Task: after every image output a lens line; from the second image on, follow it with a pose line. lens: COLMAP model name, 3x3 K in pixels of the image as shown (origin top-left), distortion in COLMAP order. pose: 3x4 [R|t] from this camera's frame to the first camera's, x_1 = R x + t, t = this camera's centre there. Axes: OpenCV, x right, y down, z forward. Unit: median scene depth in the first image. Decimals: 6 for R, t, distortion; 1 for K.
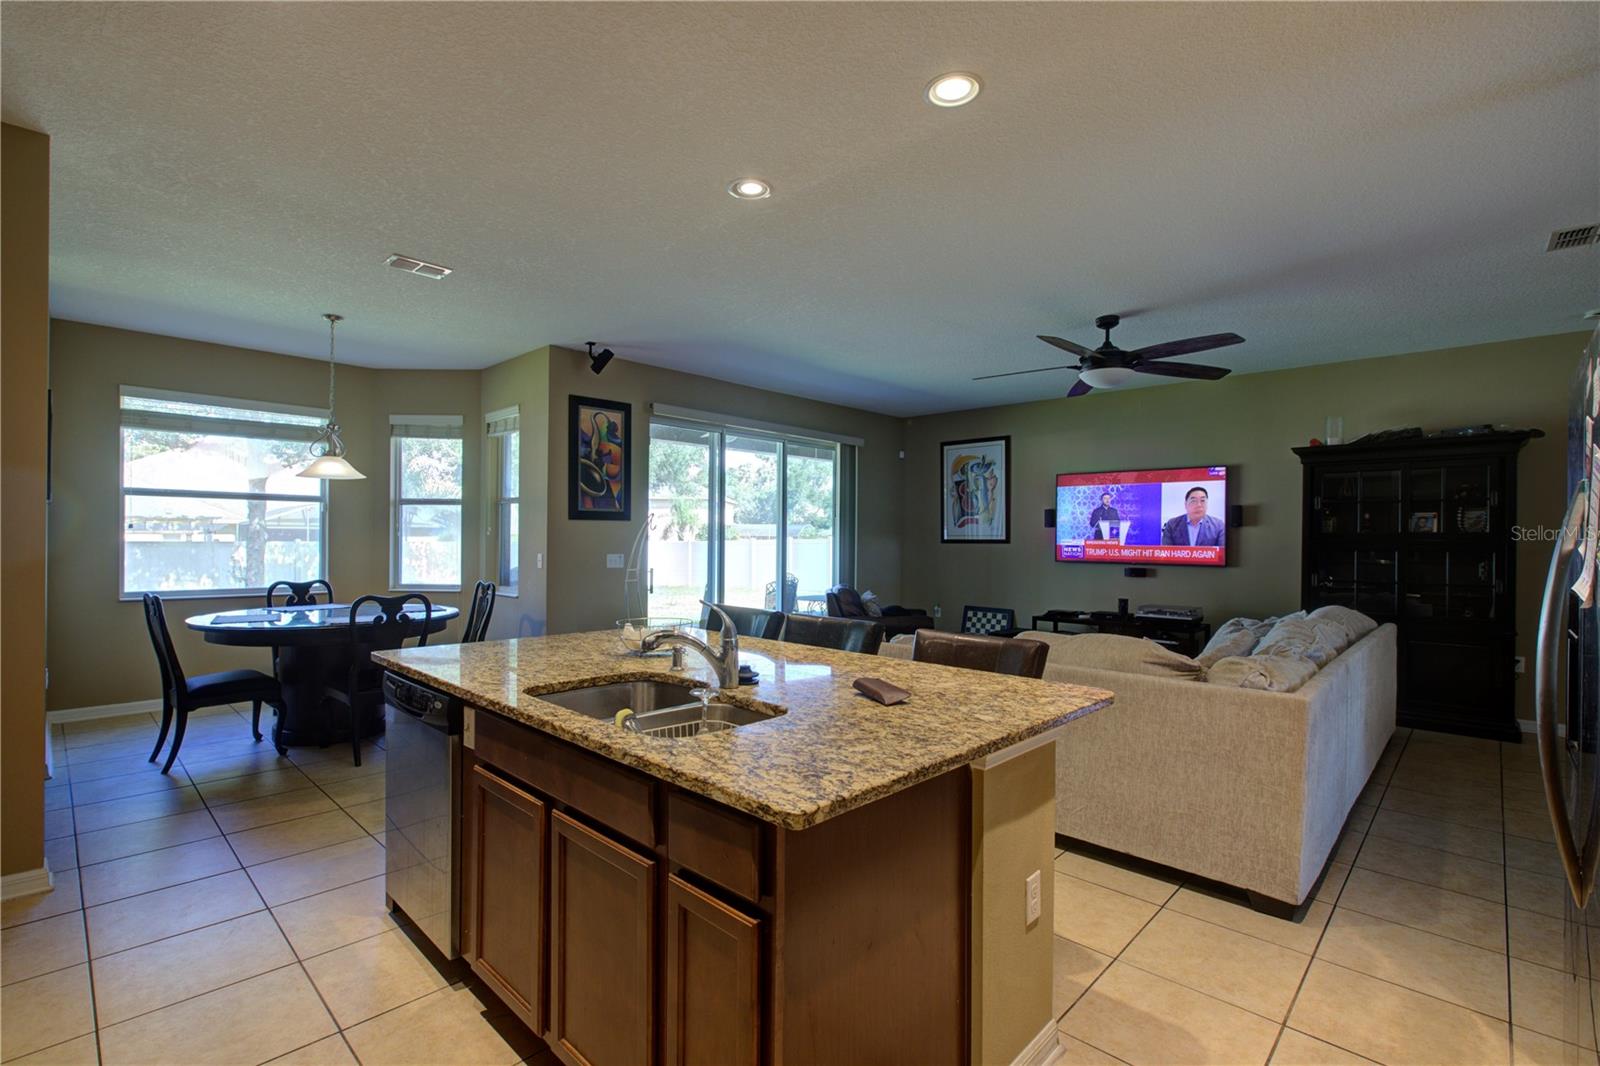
lens RADIAL K [[730.8, 0, 798.9], [0, 730.8, 540.3], [0, 0, 1]] dist [0.004558, 0.003591]
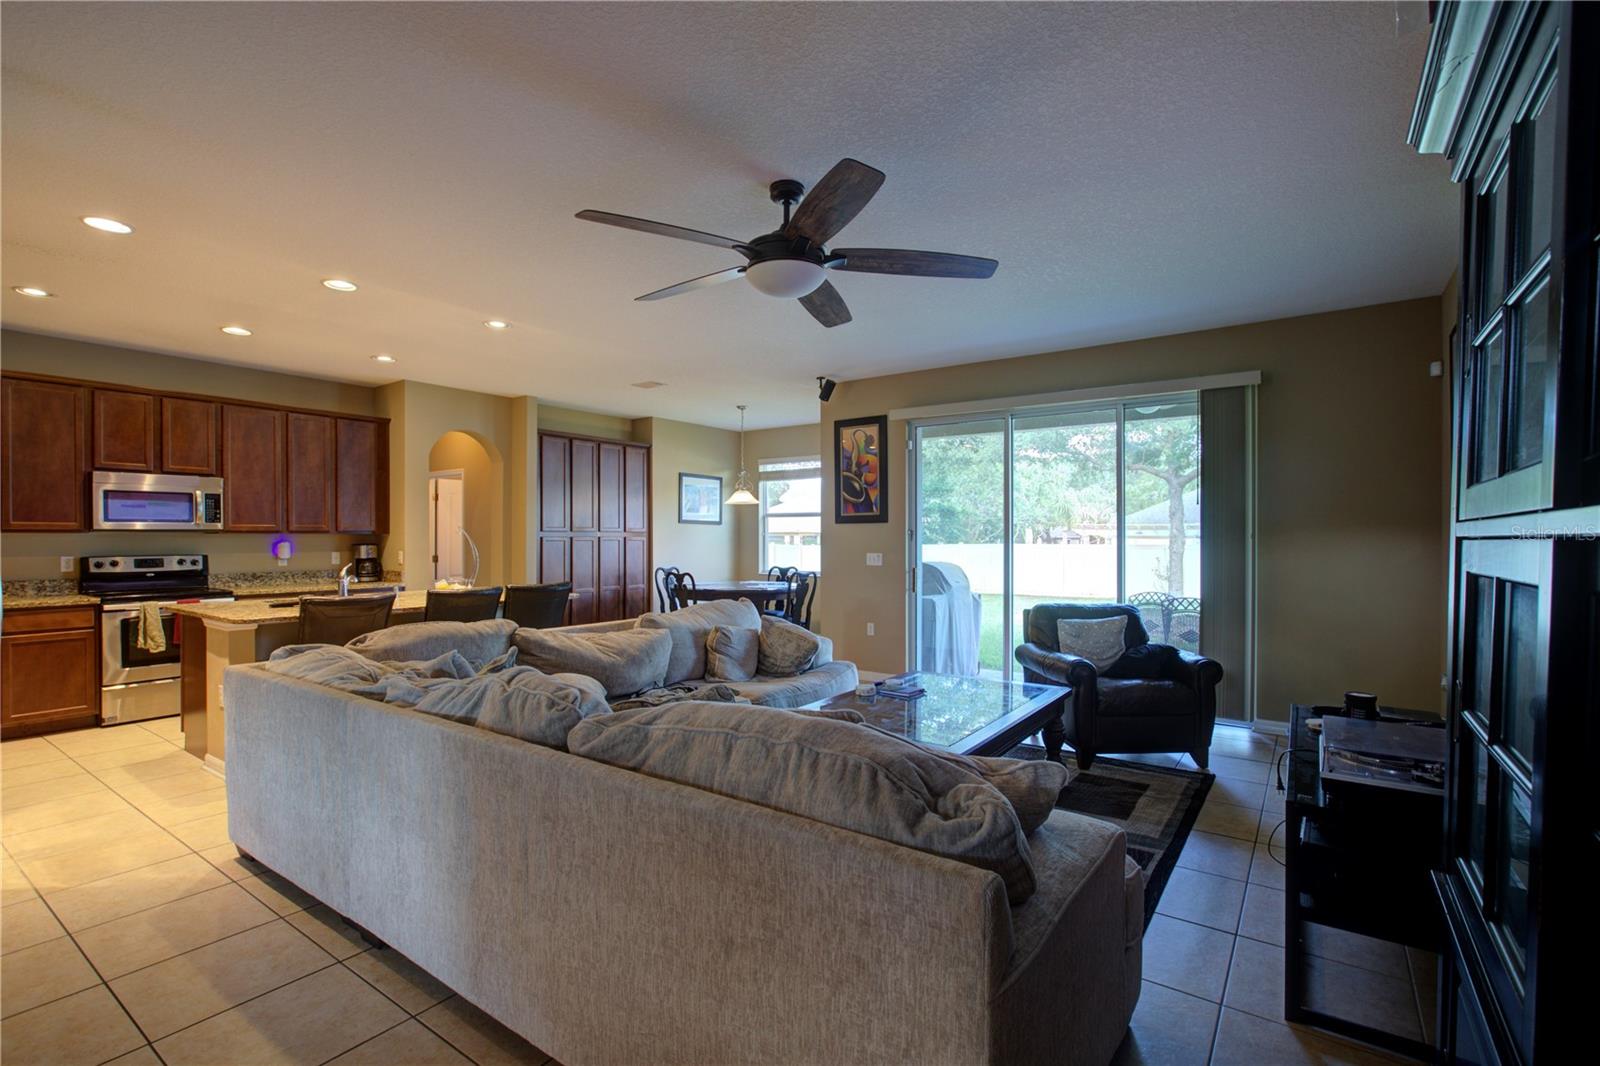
lens RADIAL K [[730.8, 0, 794.3], [0, 730.8, 542.3], [0, 0, 1]] dist [0.004558, 0.003591]
pose [[0.130326, -0.001141, -0.991471, 0.897348], [-0.003099, 0.999994, -0.001559, 0.004380], [0.991466, 0.003276, 0.130322, 0.791220]]
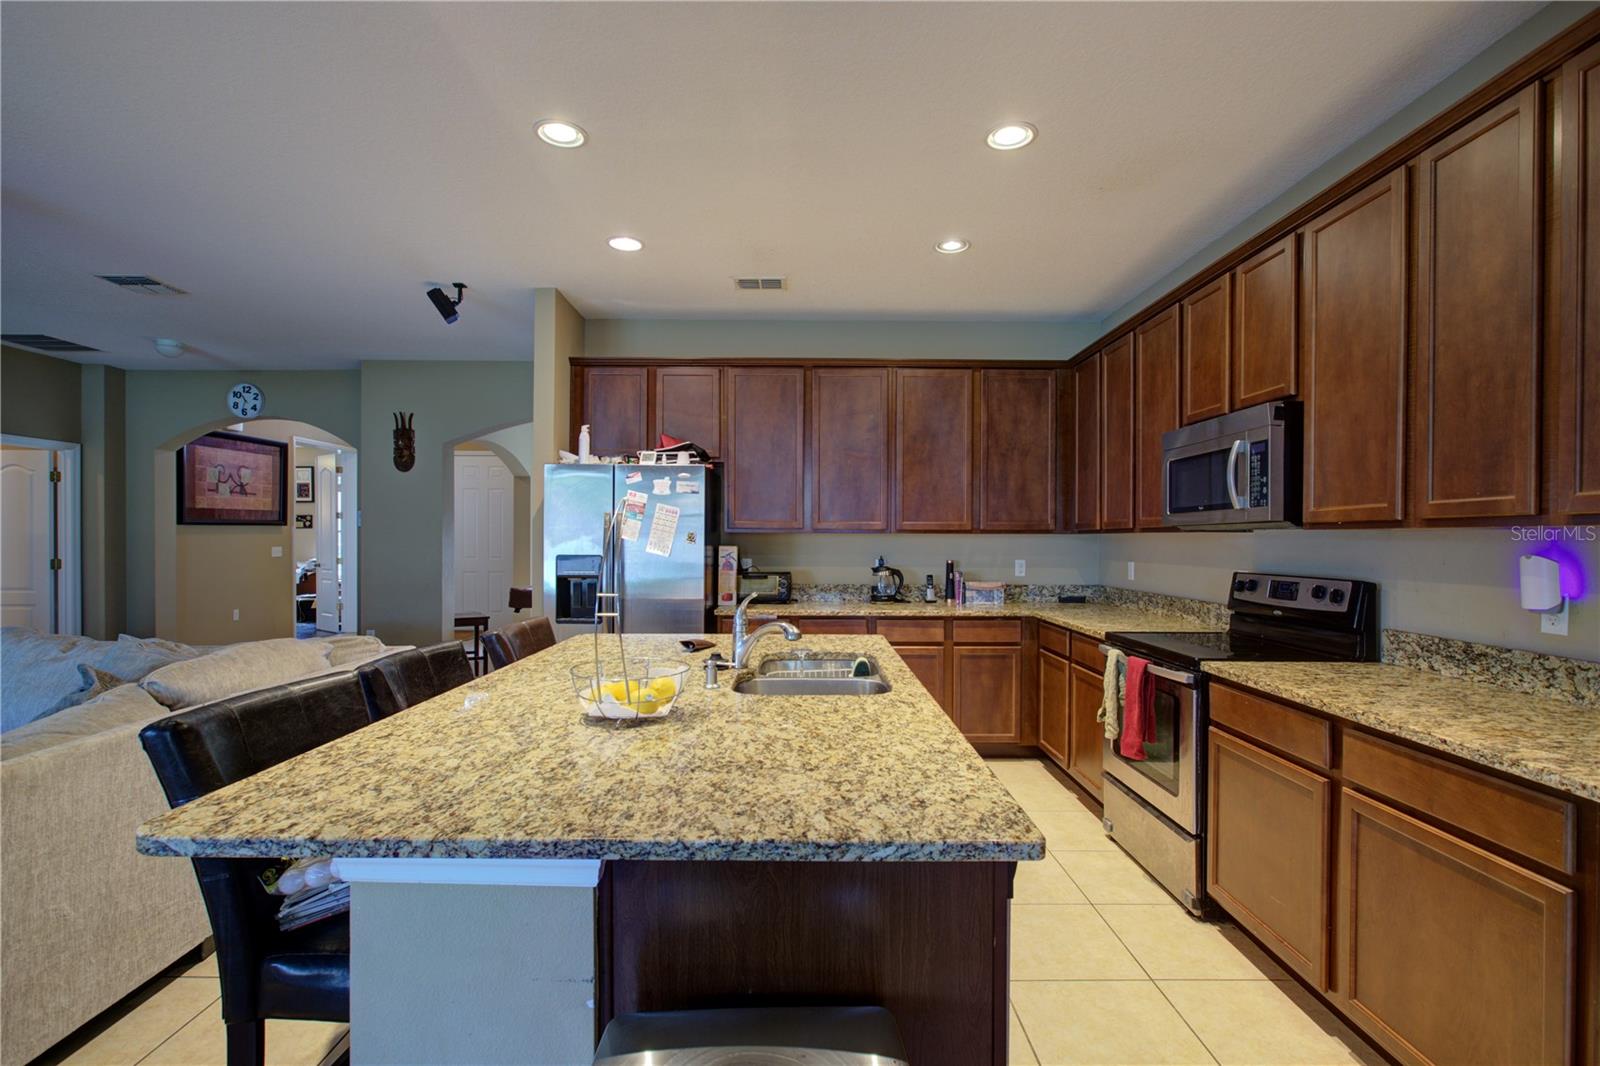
lens RADIAL K [[730.8, 0, 802.0], [0, 730.8, 536.1], [0, 0, 1]] dist [0.004558, 0.003591]
pose [[-0.690381, -0.006958, 0.723412, -0.353457], [-0.004385, 0.999976, 0.005433, -0.004722], [-0.723433, 0.000579, -0.690395, 0.642592]]
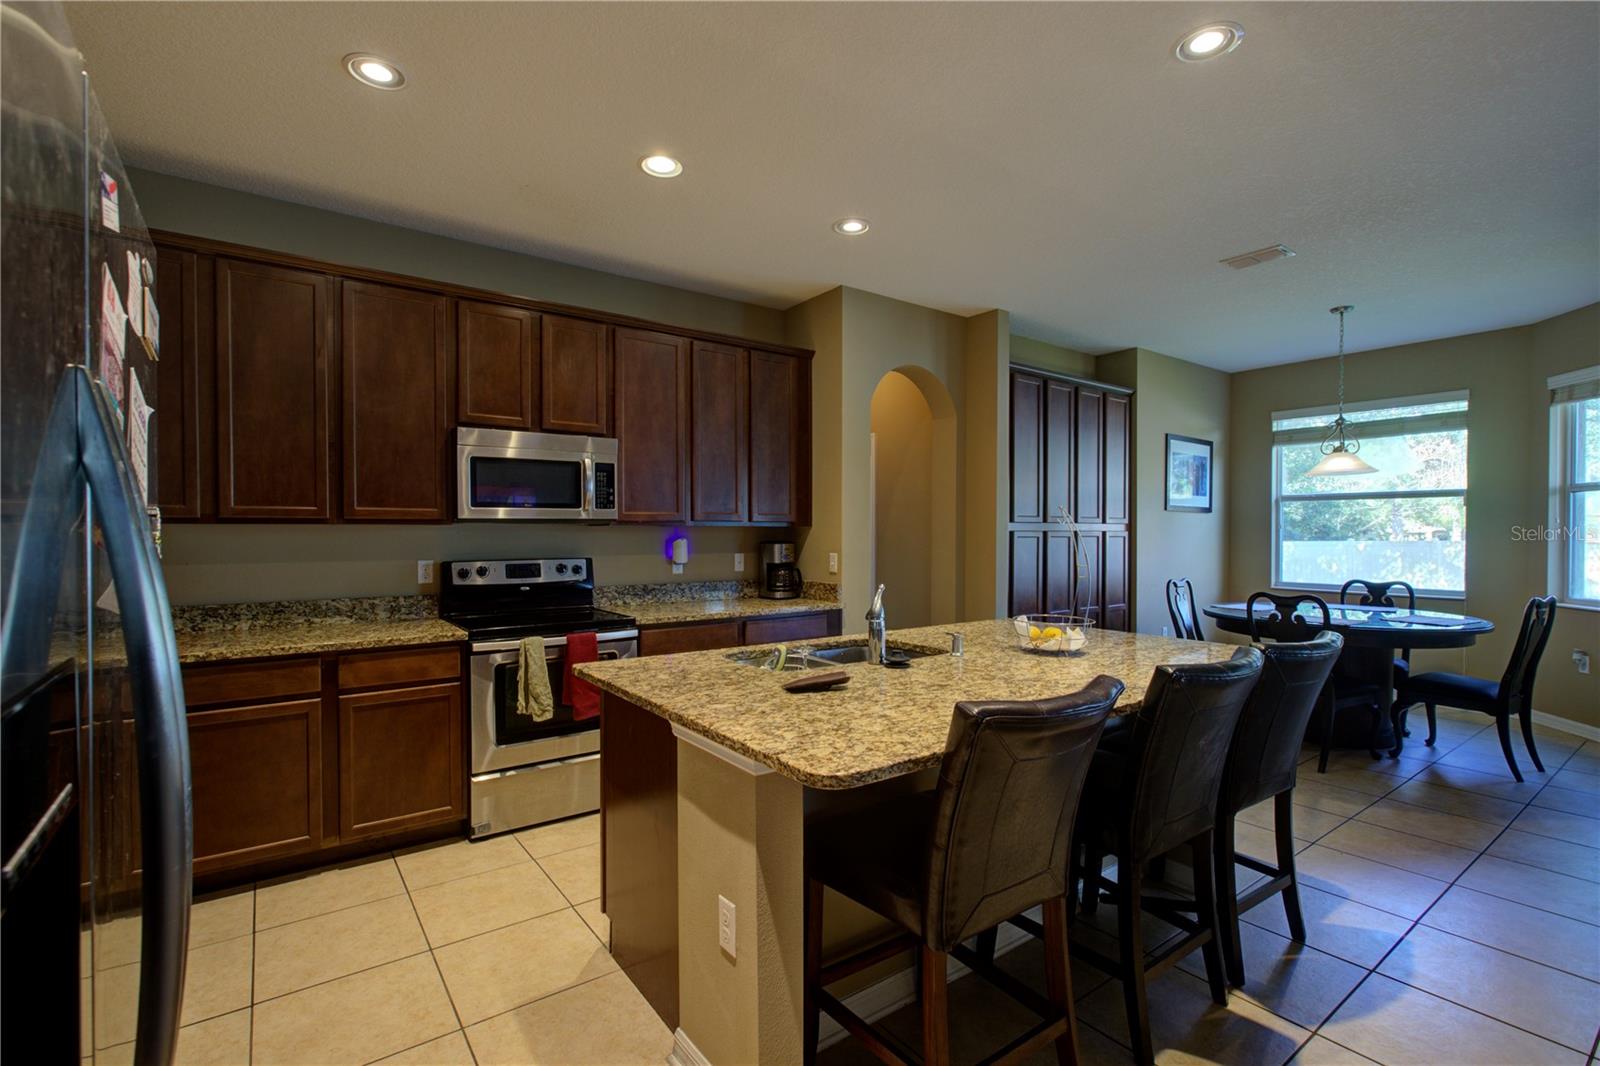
lens RADIAL K [[730.8, 0, 803.8], [0, 730.8, 543.4], [0, 0, 1]] dist [0.004558, 0.003591]
pose [[-0.170871, 0.007167, -0.985267, 0.391860], [-0.006183, 0.999946, 0.008346, 0.002426], [0.985274, 0.007518, -0.170817, 0.408811]]
